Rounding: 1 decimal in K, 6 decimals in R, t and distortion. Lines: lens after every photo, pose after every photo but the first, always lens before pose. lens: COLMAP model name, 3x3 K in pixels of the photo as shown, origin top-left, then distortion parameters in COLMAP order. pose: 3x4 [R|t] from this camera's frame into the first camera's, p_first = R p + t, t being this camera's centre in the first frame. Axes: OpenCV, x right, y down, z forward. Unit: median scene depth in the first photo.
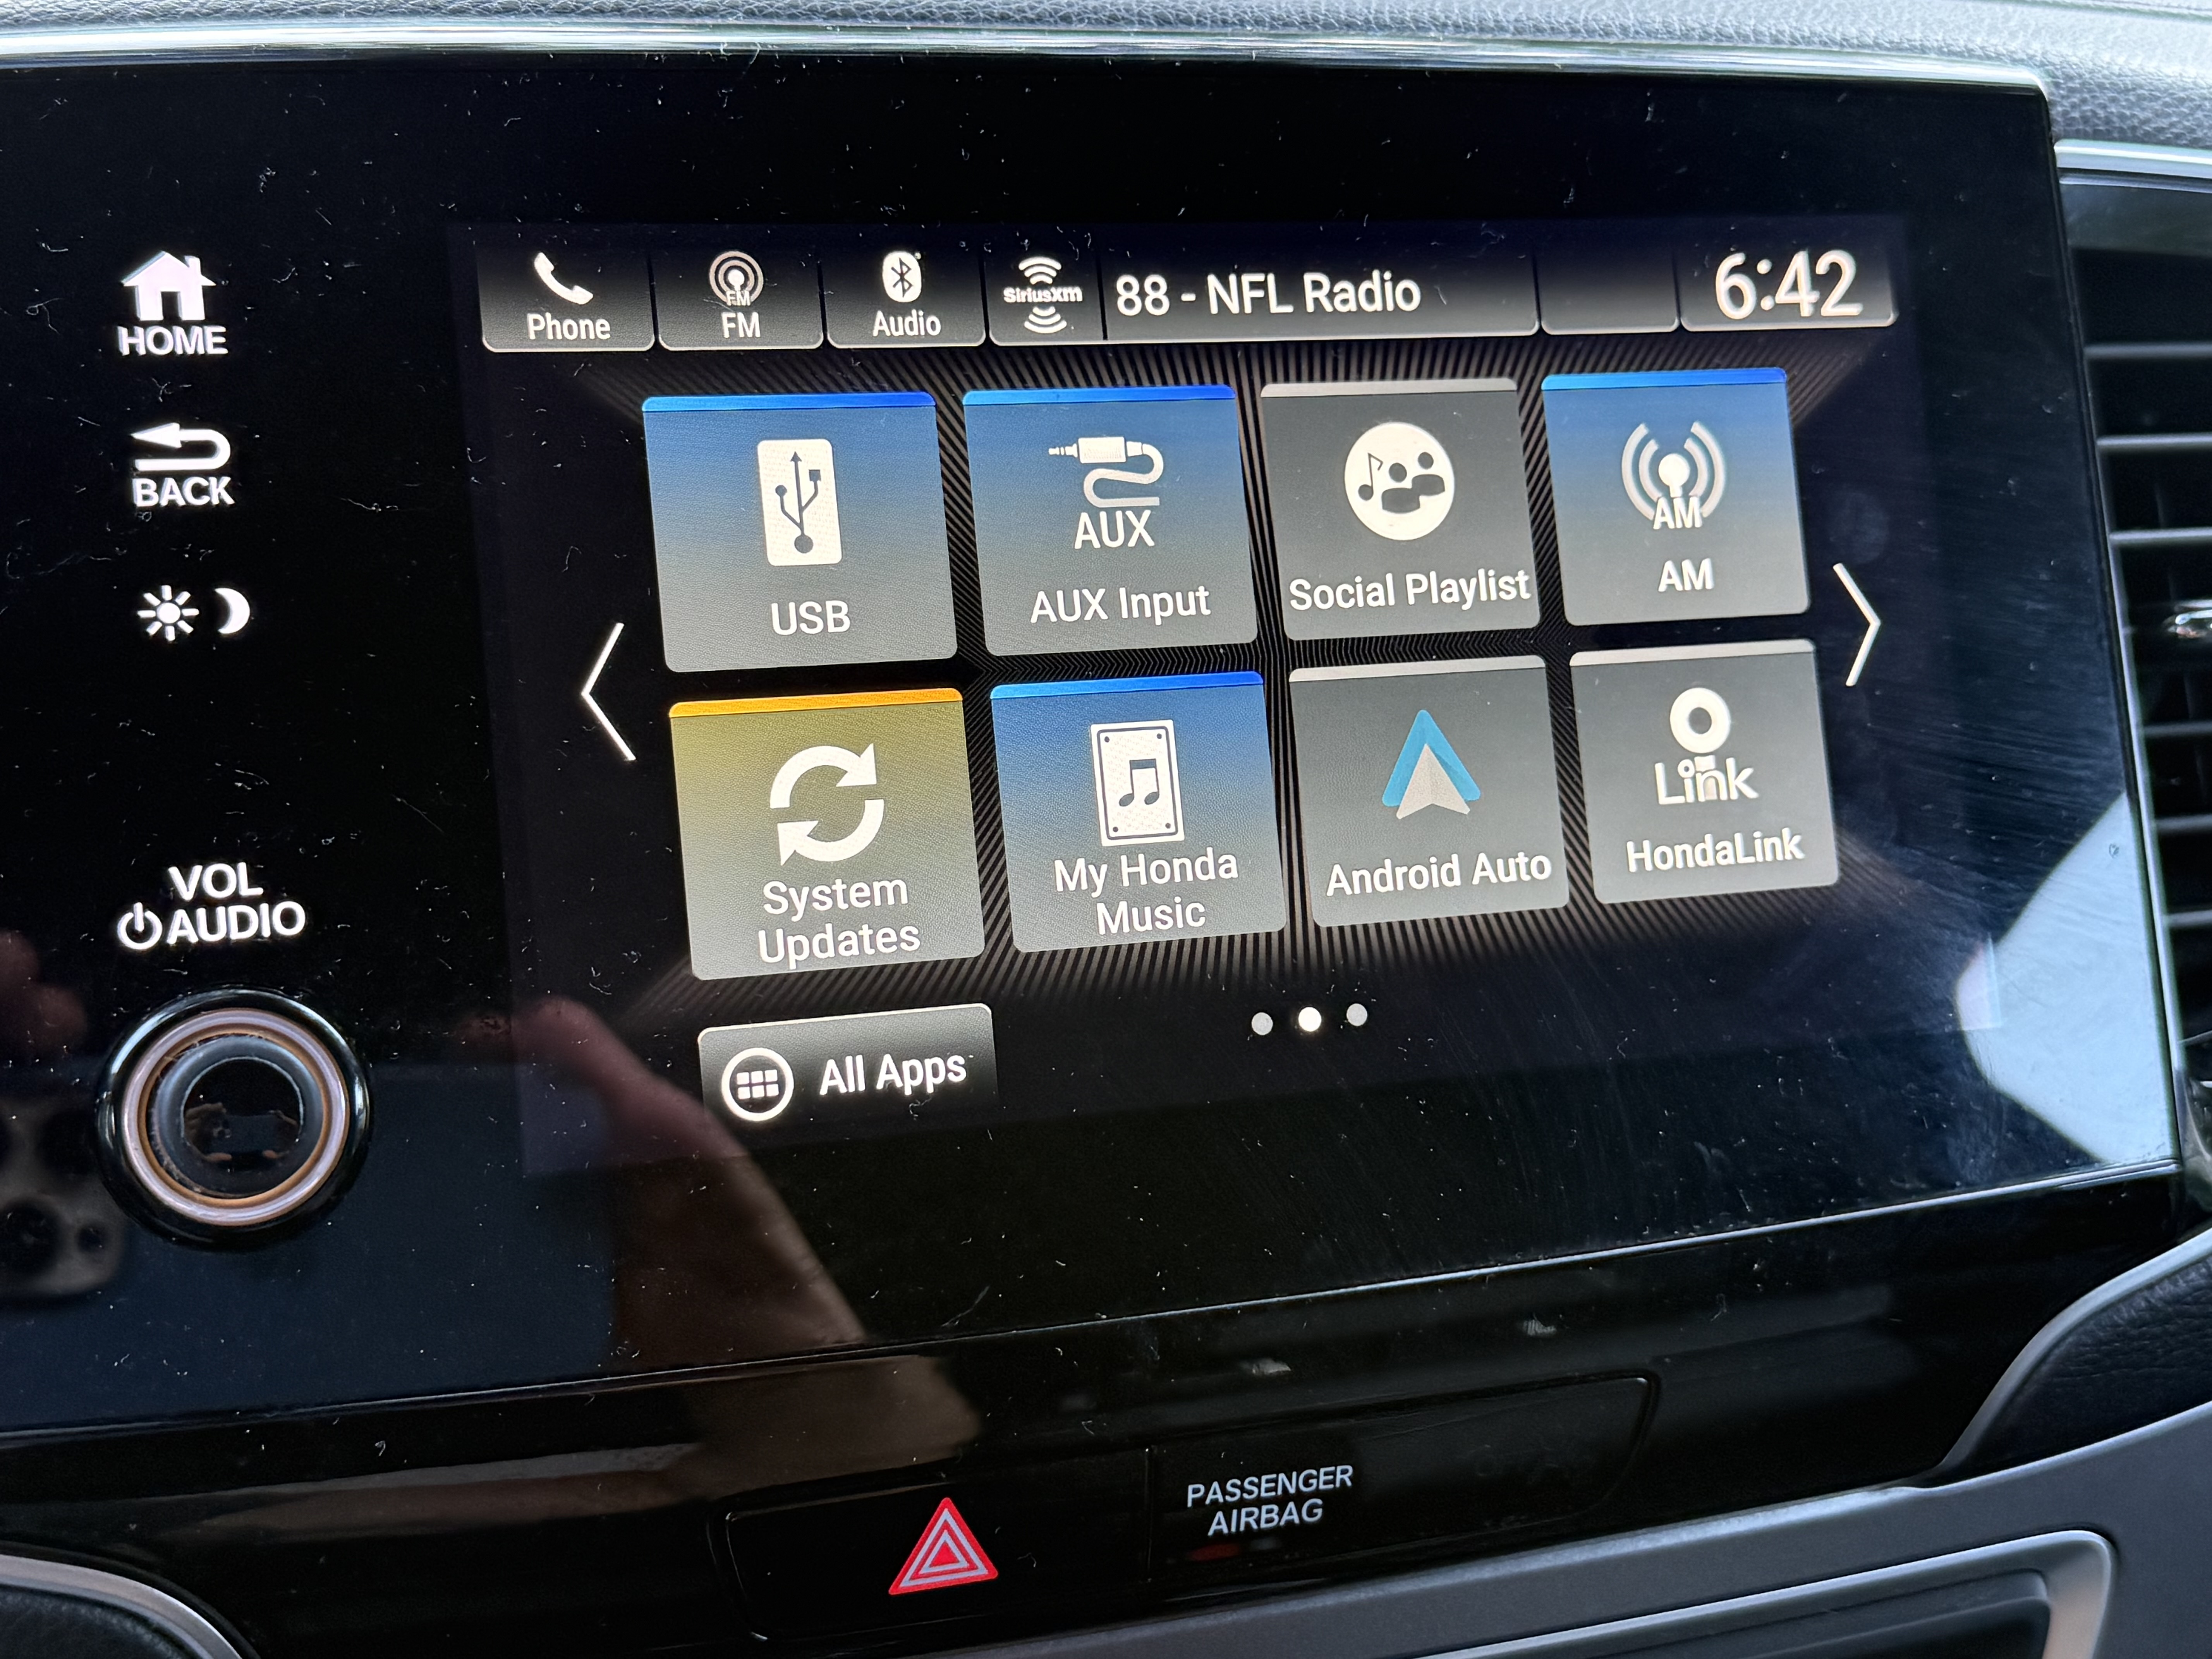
lens RADIAL K [[2967.3, 0, 1077.4], [0, 2967.3, 836.7], [0, 0, 1]] dist [0.185588, -0.378059]
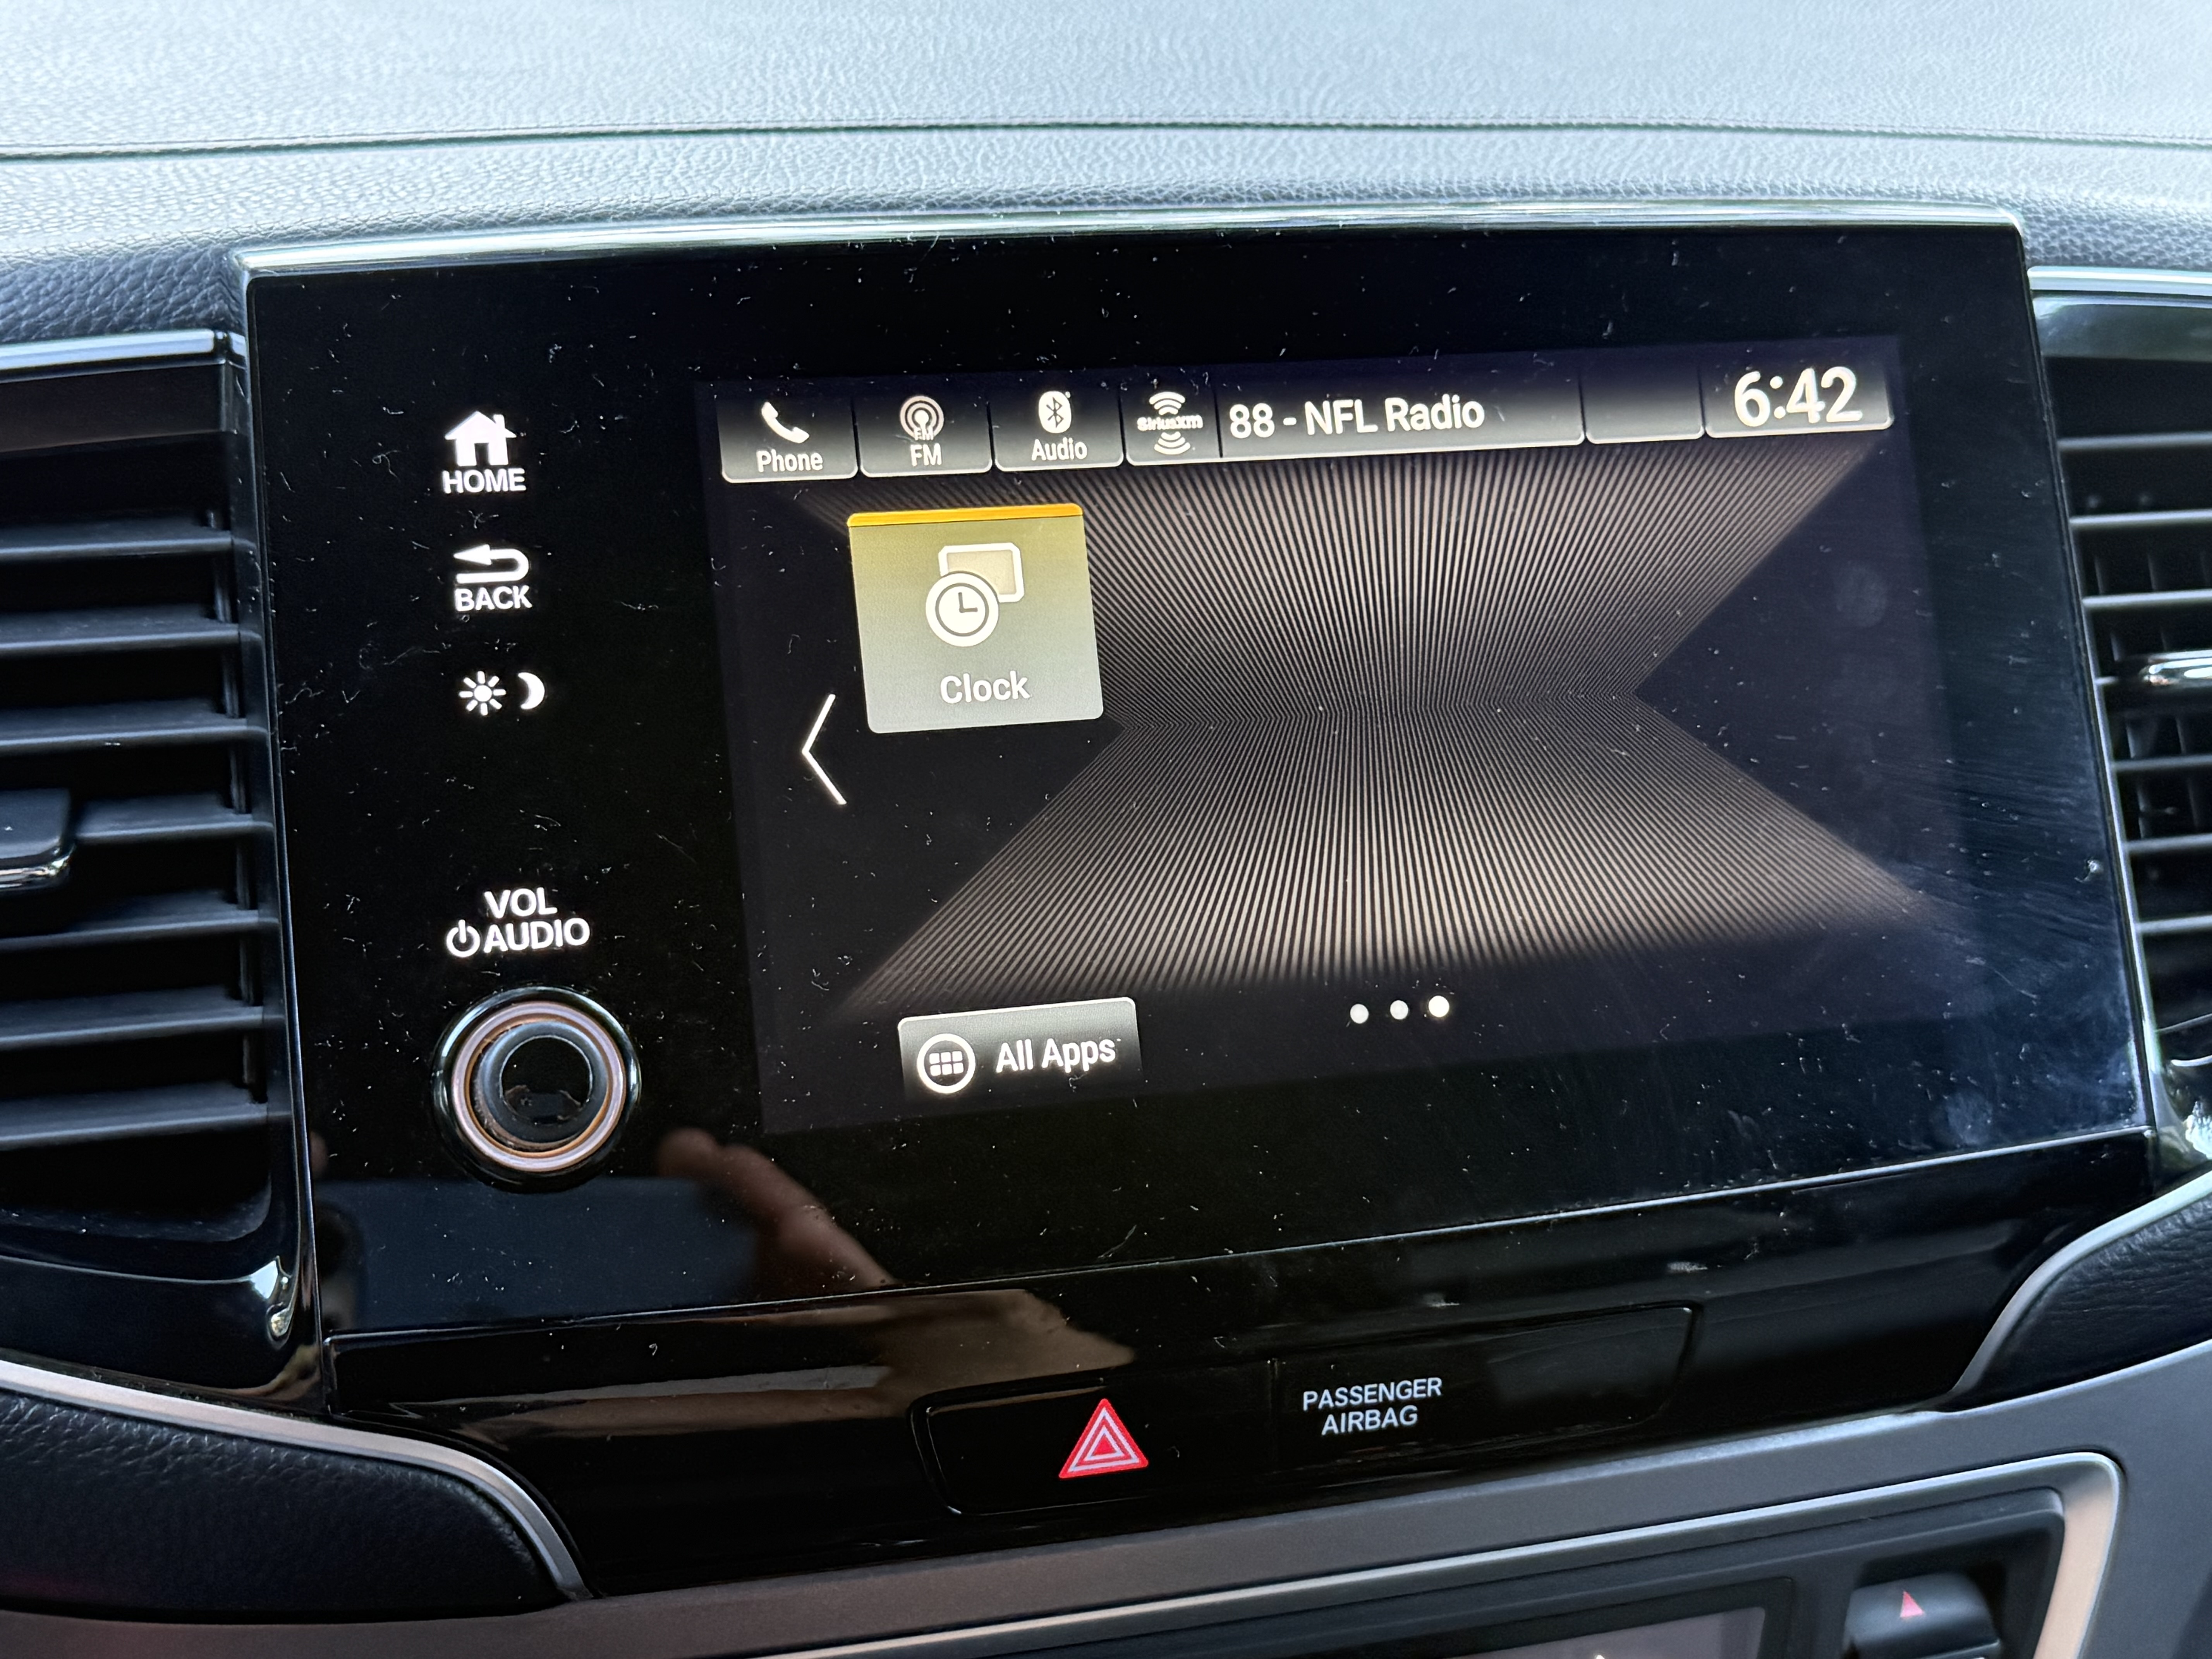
lens RADIAL K [[2956.9, 0, 1106.0], [0, 2956.9, 829.5], [0, 0, 1]] dist [0.156358, -0.052962]
pose [[0.997936, -0.017805, -0.061694, 0.034538], [0.015628, 0.999244, -0.035594, 0.028940], [0.062281, 0.034556, 0.997460, -0.214979]]
